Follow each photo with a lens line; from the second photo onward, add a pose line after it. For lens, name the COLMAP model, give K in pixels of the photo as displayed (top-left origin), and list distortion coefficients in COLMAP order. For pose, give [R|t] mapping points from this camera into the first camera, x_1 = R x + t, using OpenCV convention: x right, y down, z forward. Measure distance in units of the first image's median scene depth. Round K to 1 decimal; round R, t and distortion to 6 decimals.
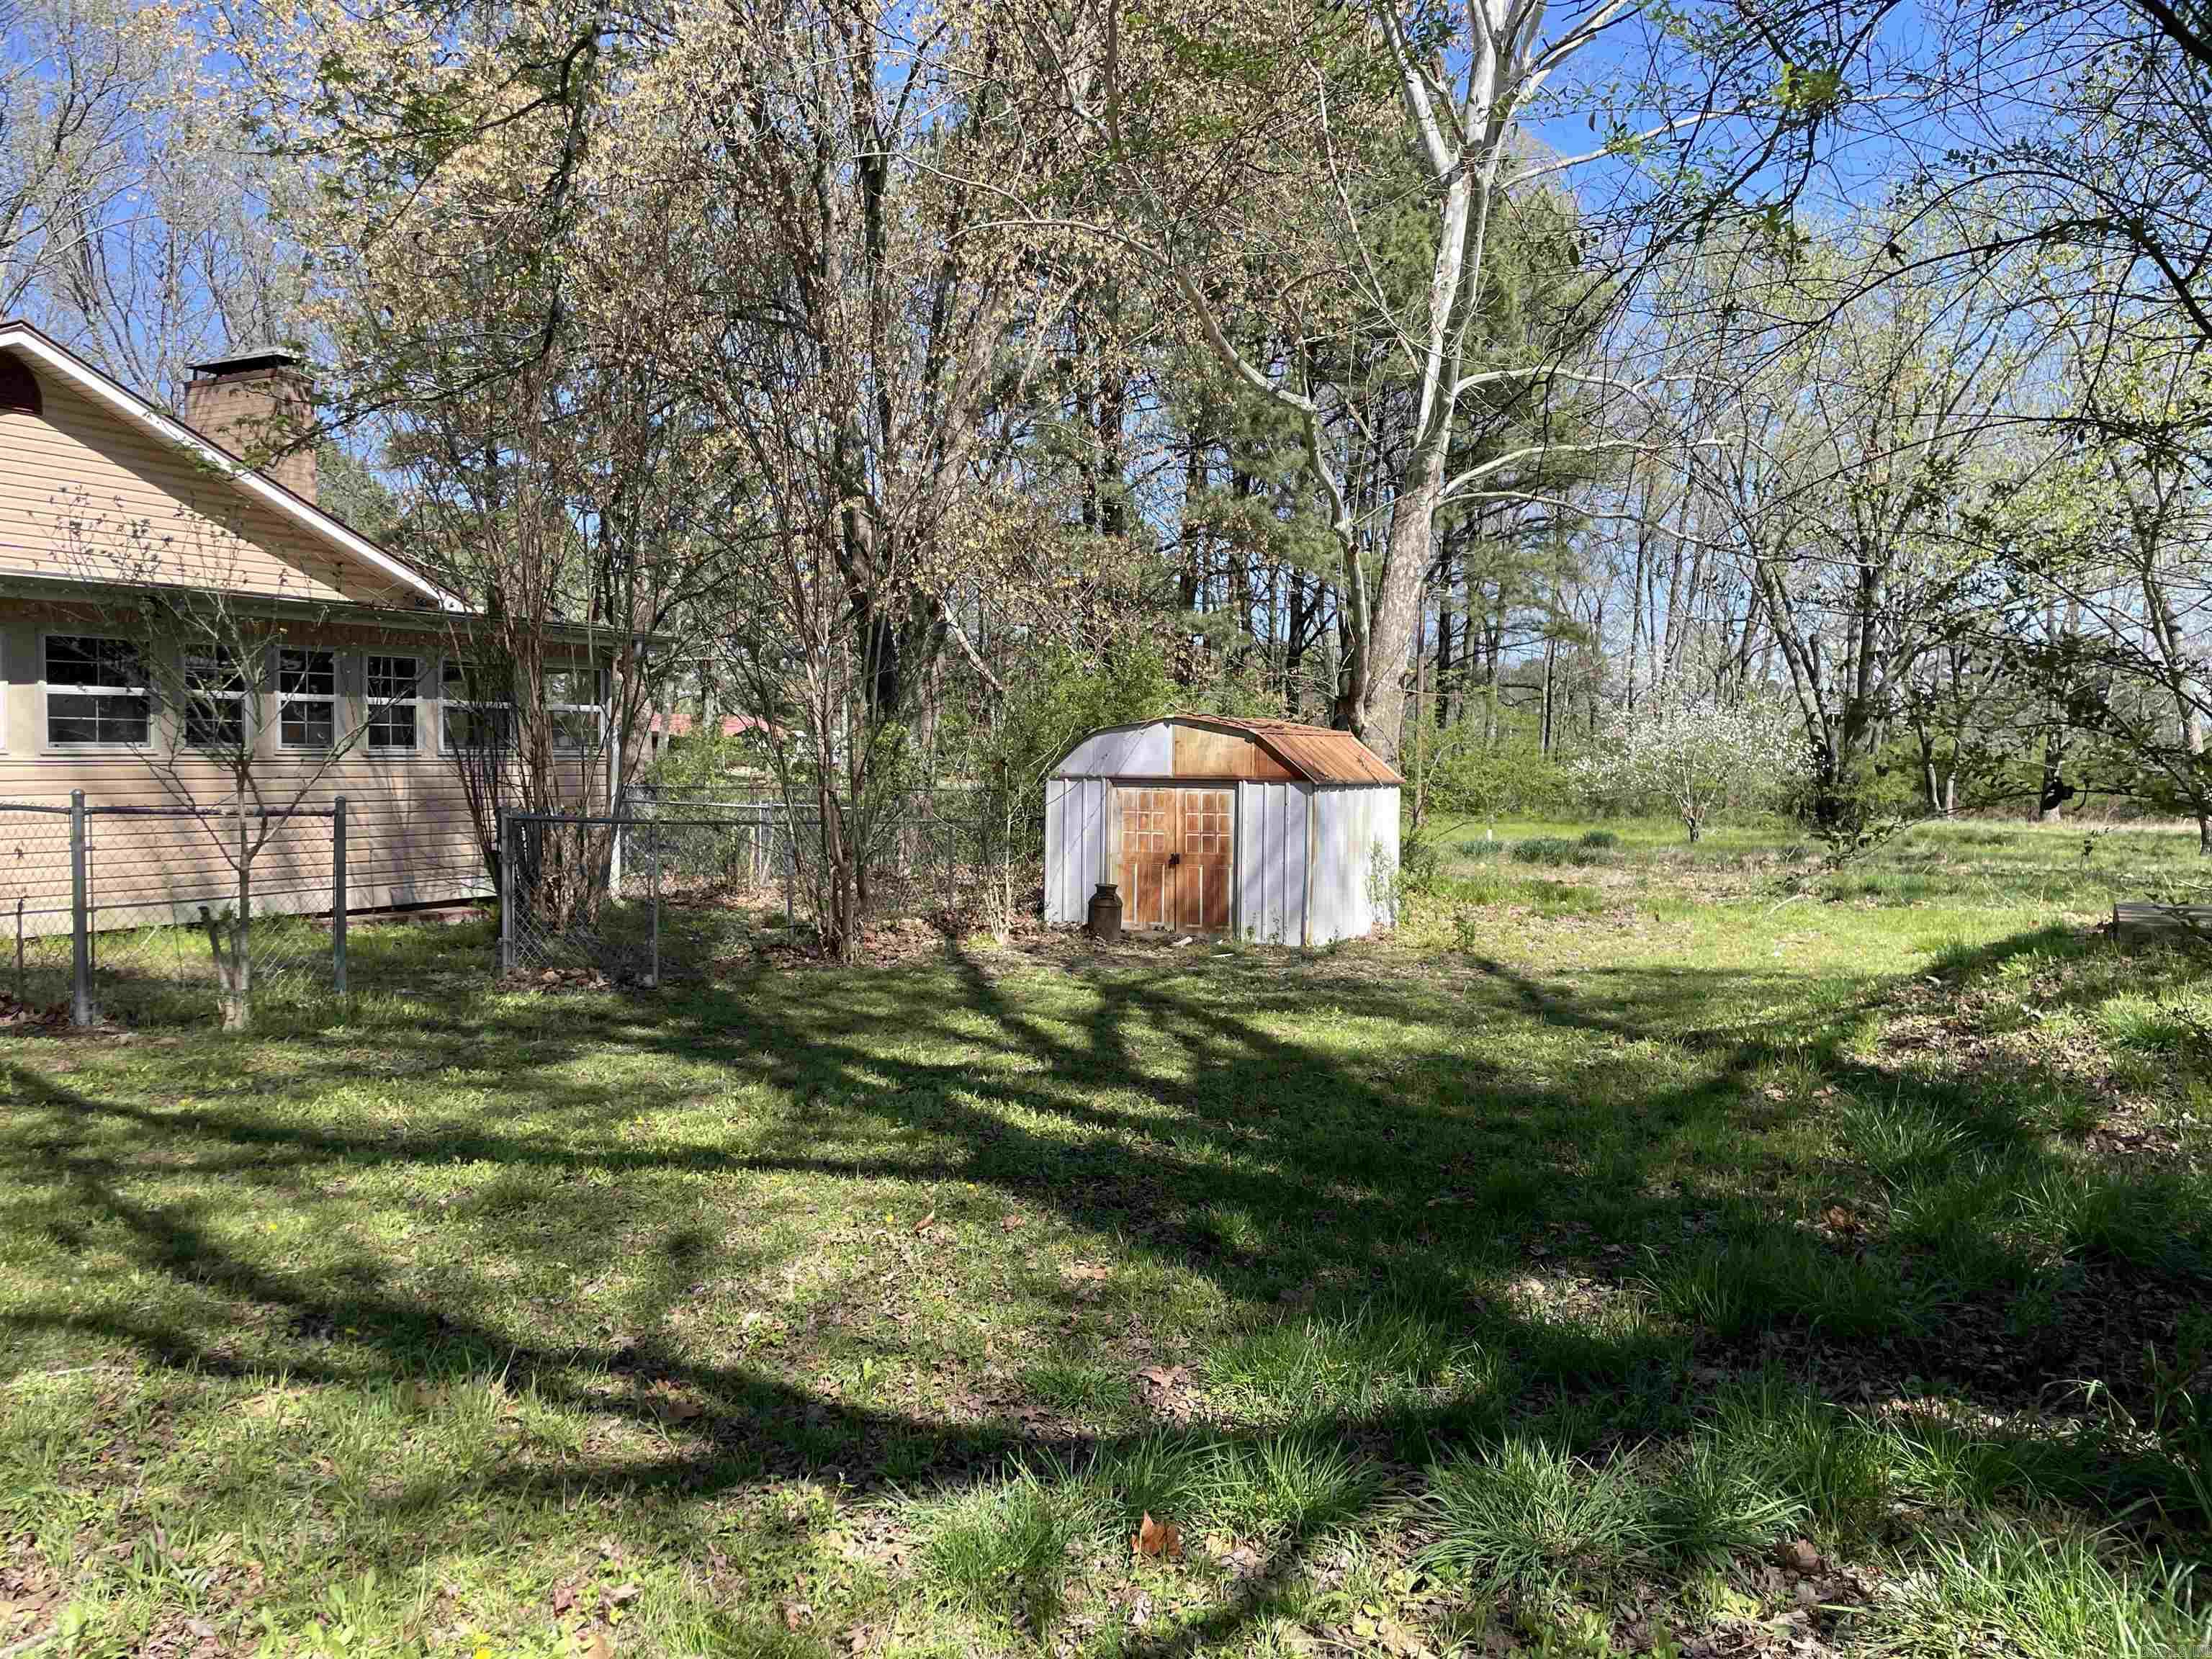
lens RADIAL K [[1658.2, 0, 1106.0], [0, 1658.2, 829.5], [0, 0, 1]] dist [0.096391, -0.123437]
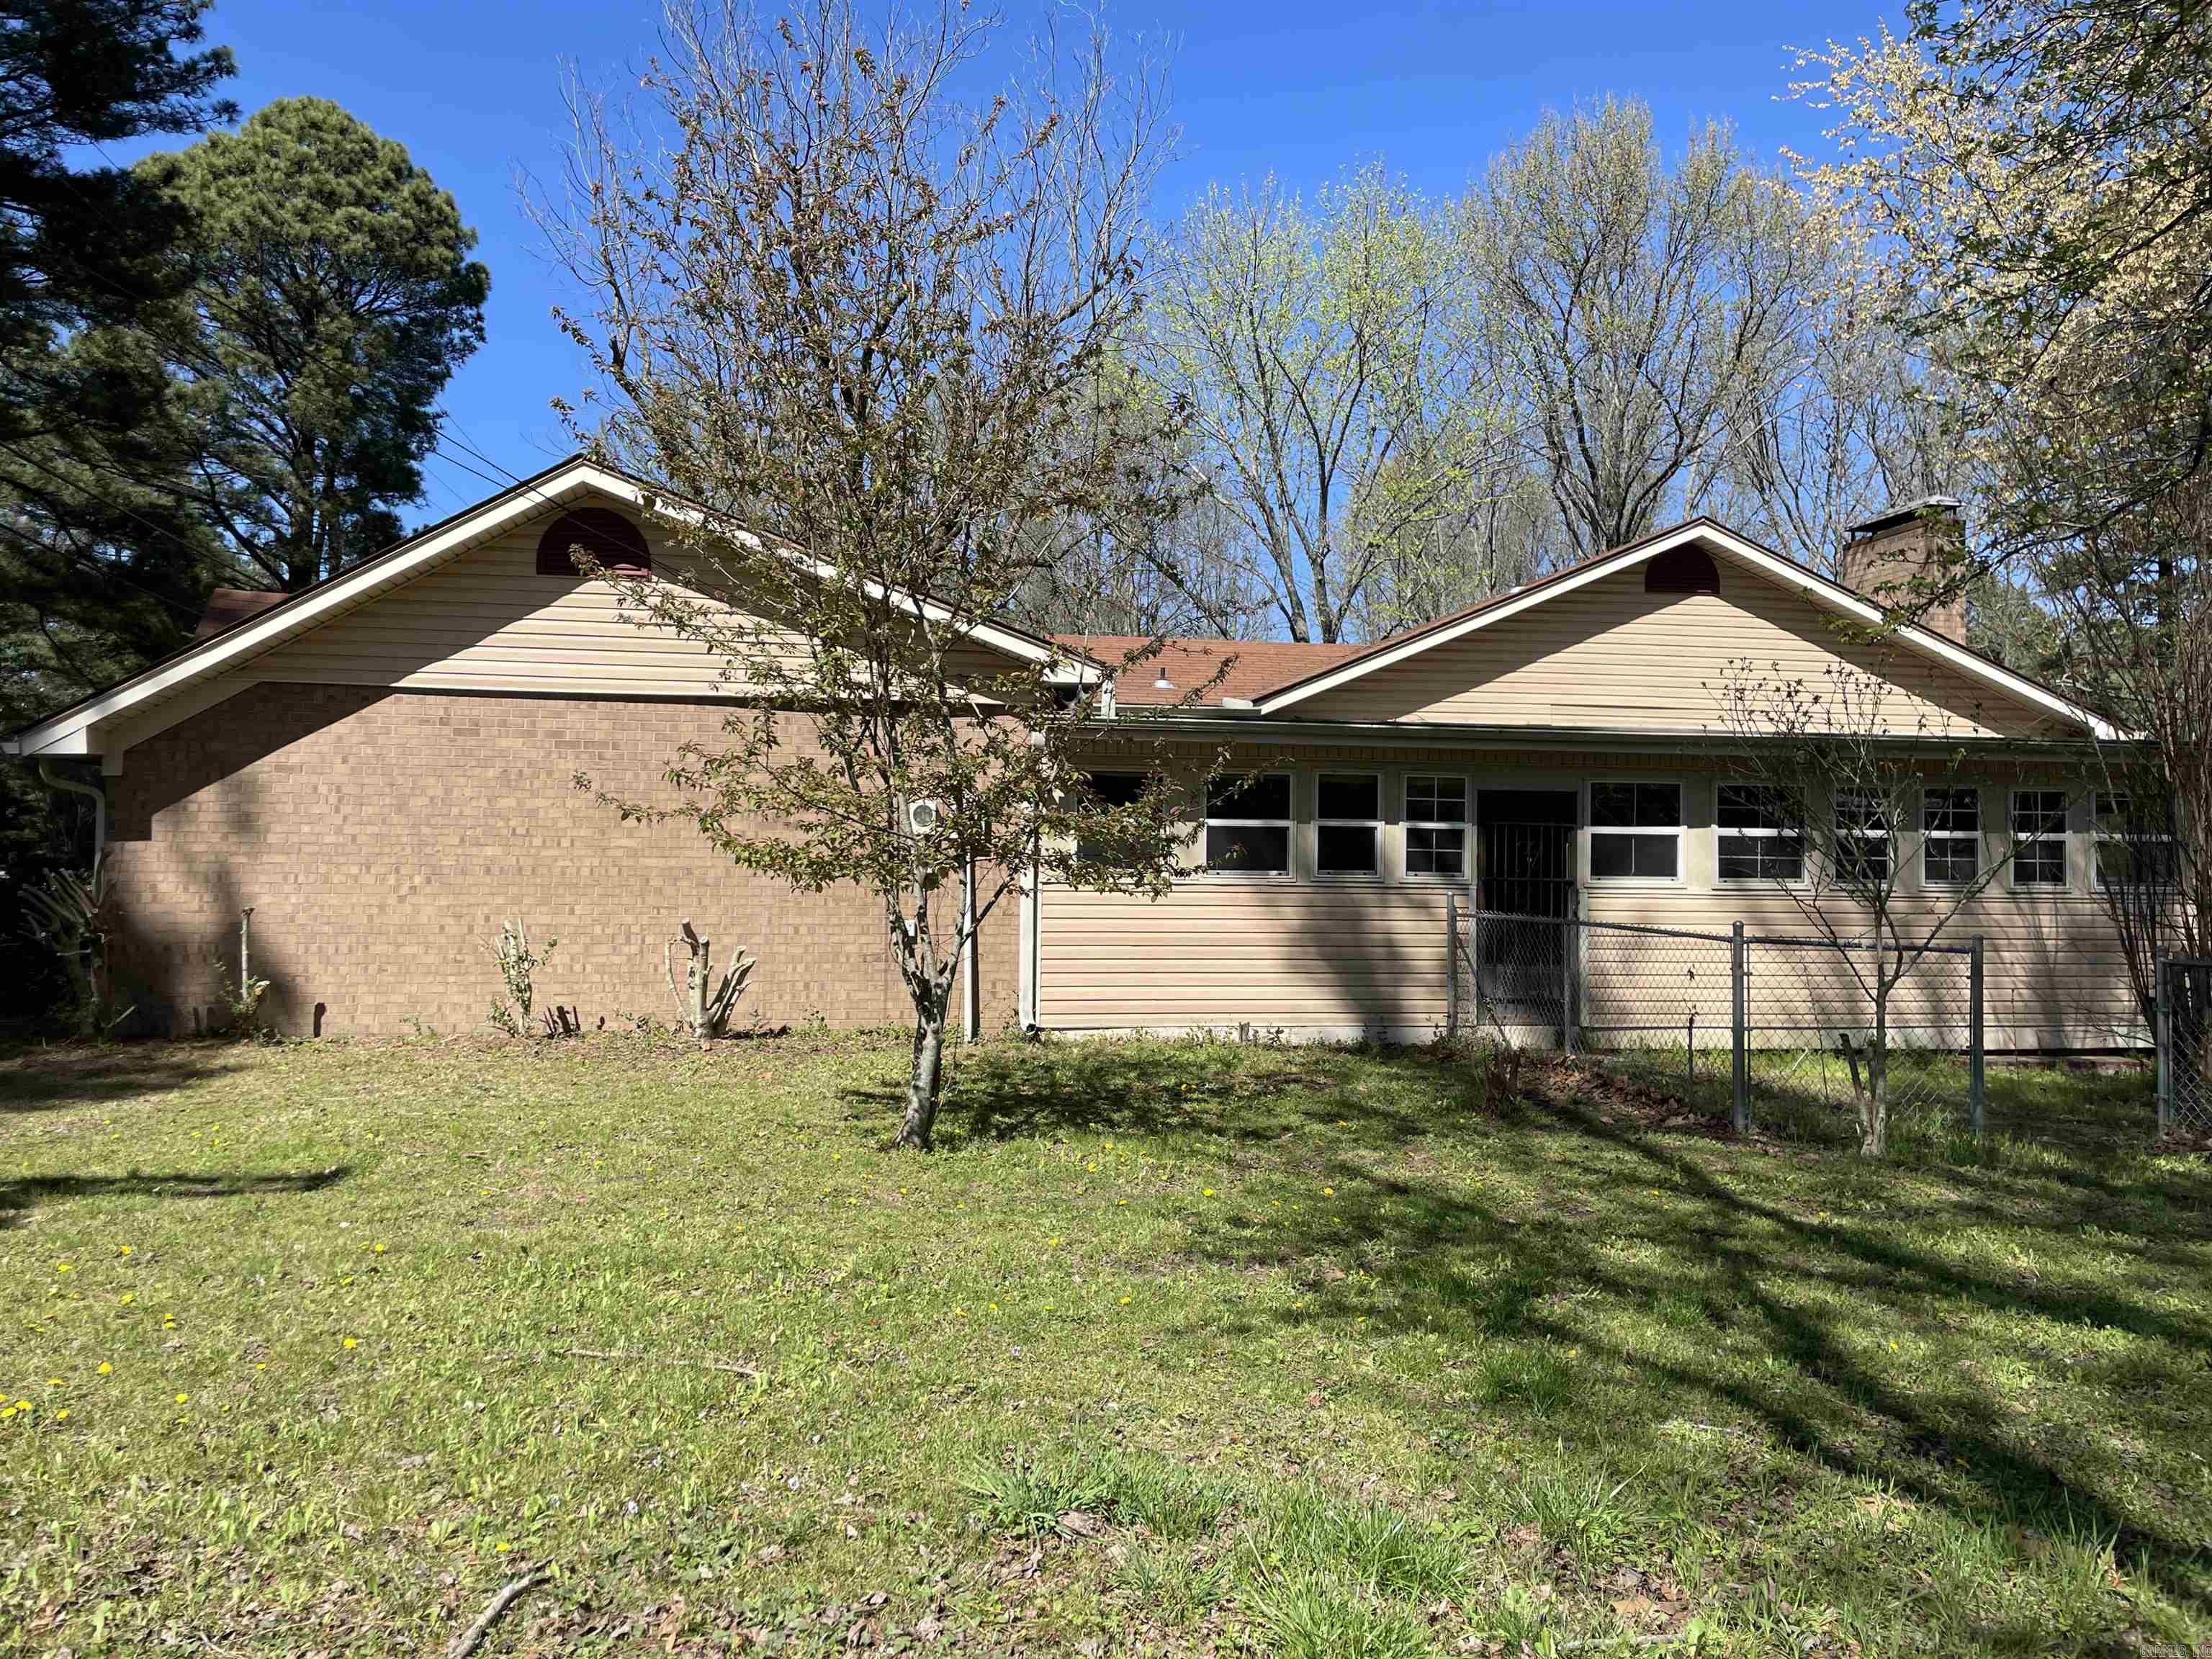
lens RADIAL K [[1658.2, 0, 1106.0], [0, 1658.2, 829.5], [0, 0, 1]] dist [0.096391, -0.123437]
pose [[0.611978, -0.021682, -0.790577, 0.026590], [-0.041552, 0.997362, -0.059518, -0.000377], [0.789782, 0.069274, 0.609463, -0.028273]]
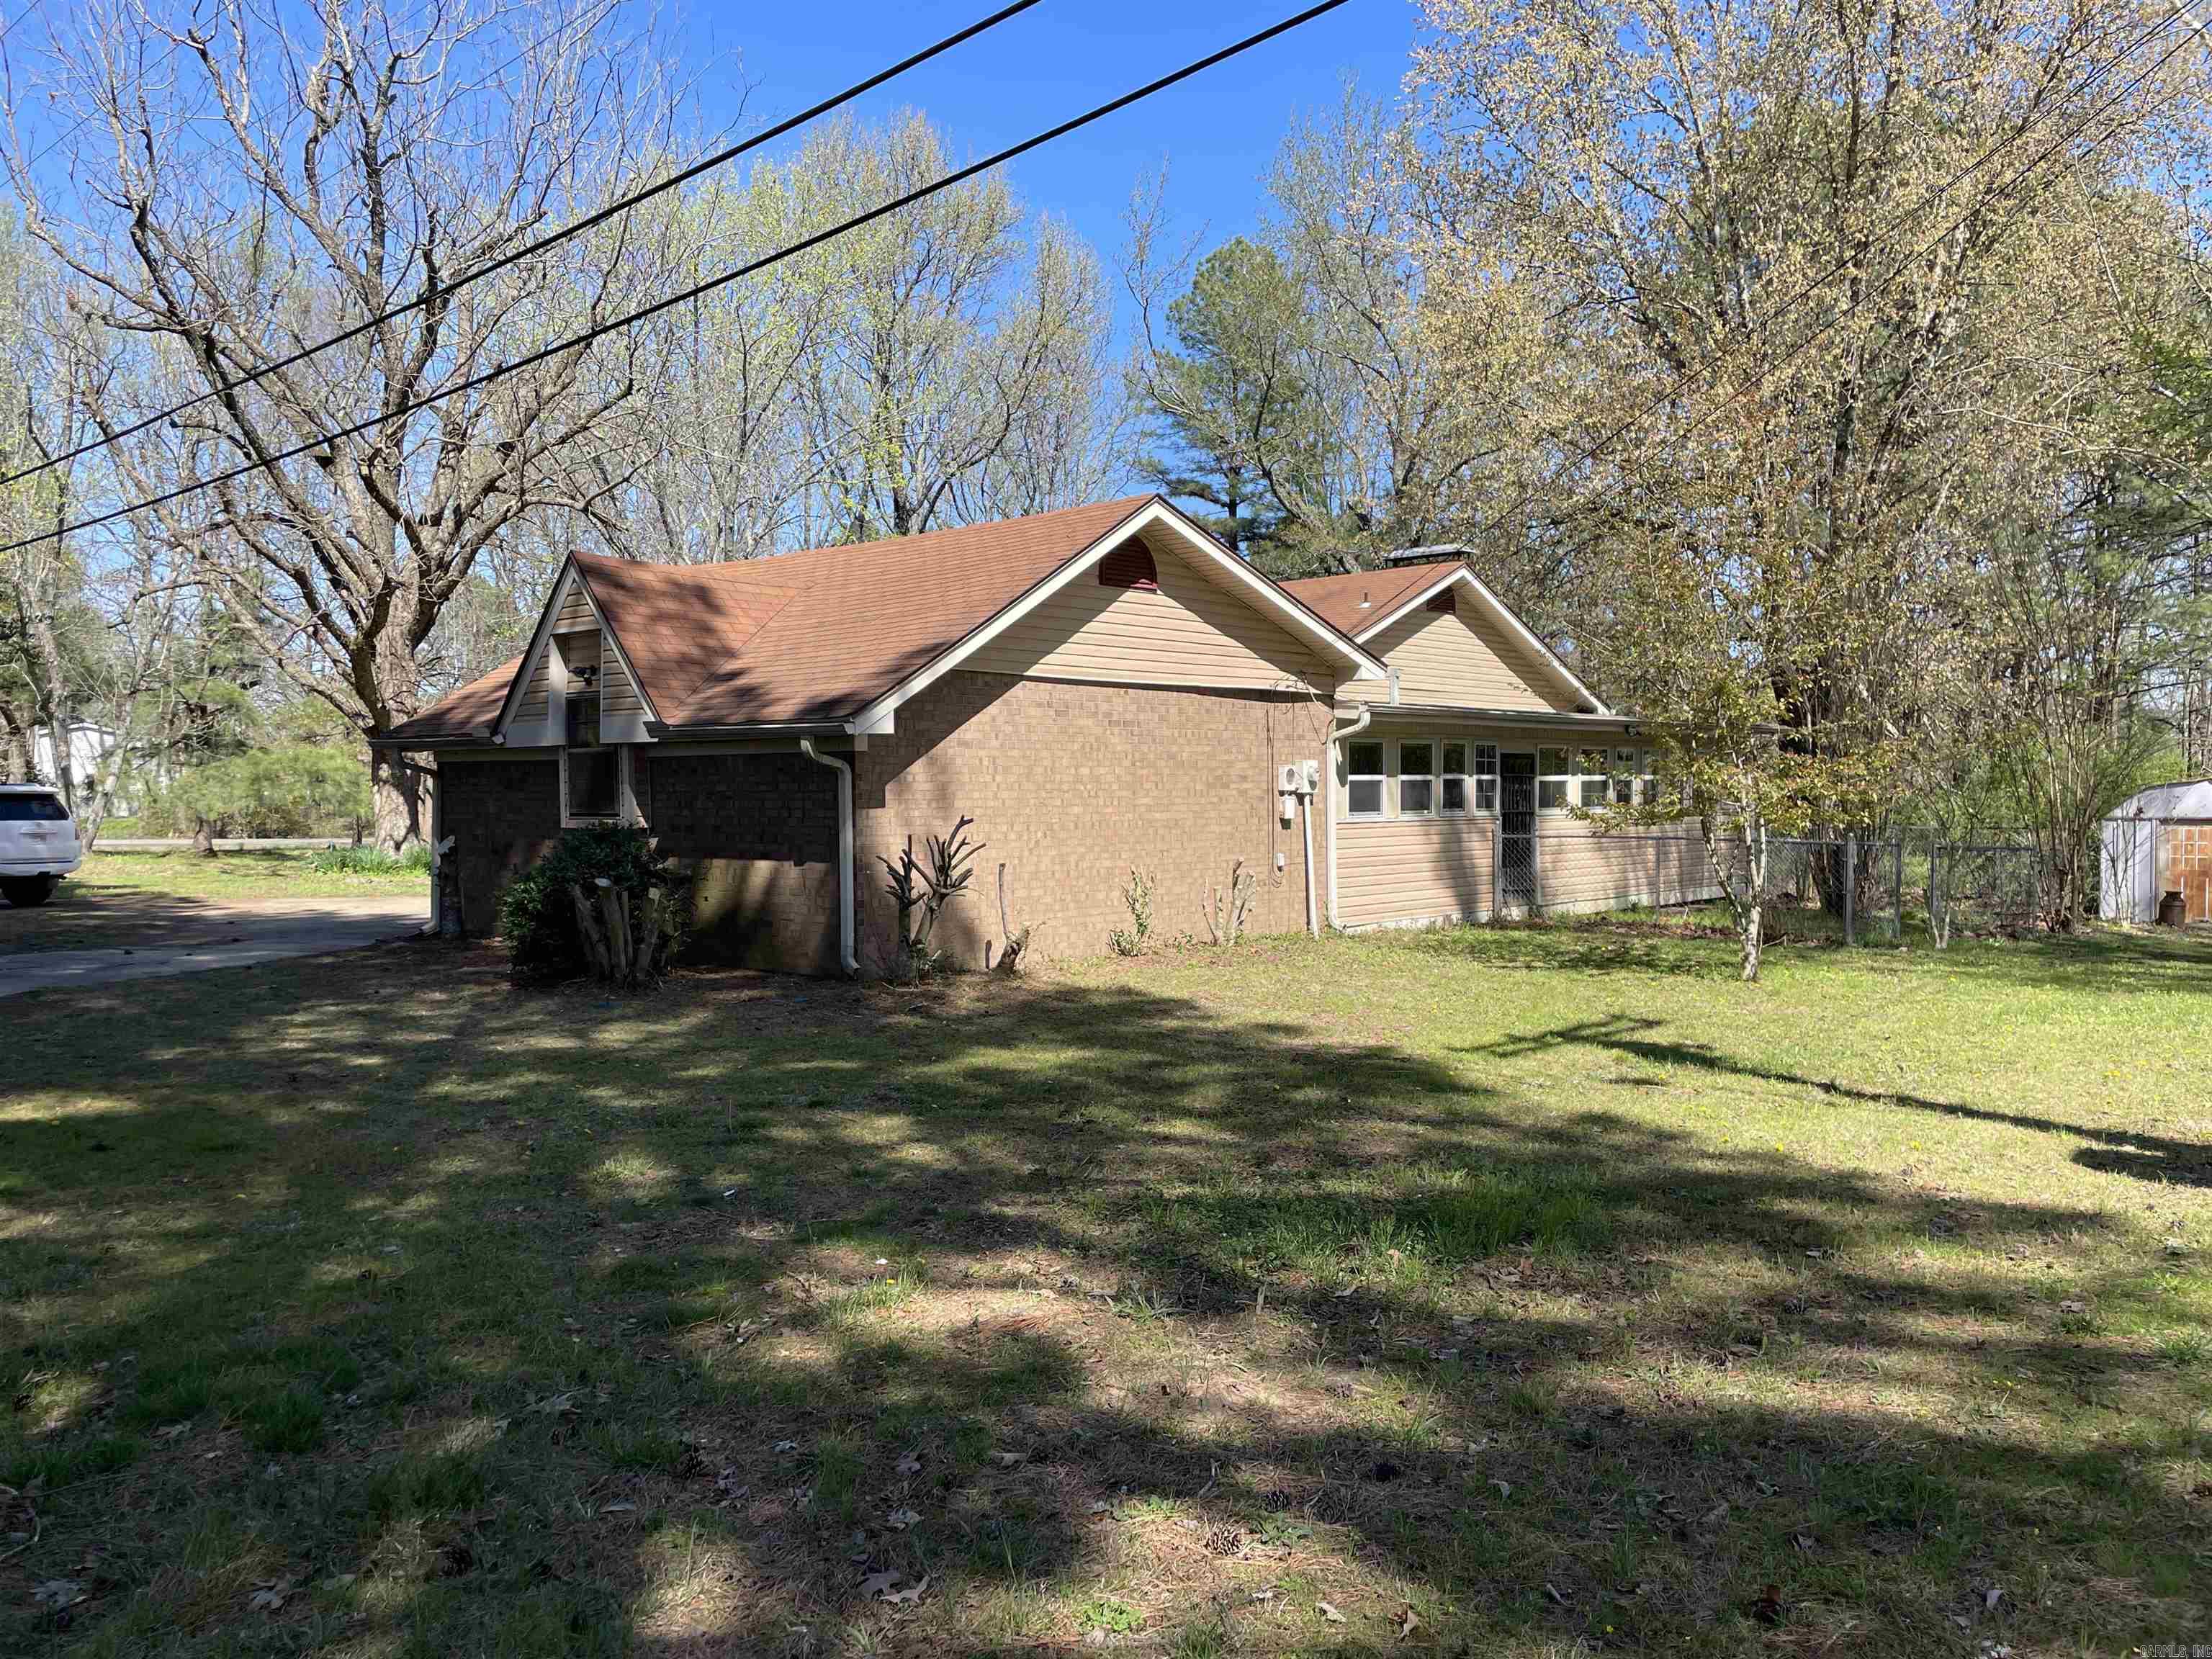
lens RADIAL K [[1658.2, 0, 1106.0], [0, 1658.2, 829.5], [0, 0, 1]] dist [0.096391, -0.123437]
pose [[0.955057, -0.026017, -0.295278, -0.495176], [0.015931, 0.999206, -0.036512, 0.022490], [0.295993, 0.030167, 0.954714, -0.715677]]
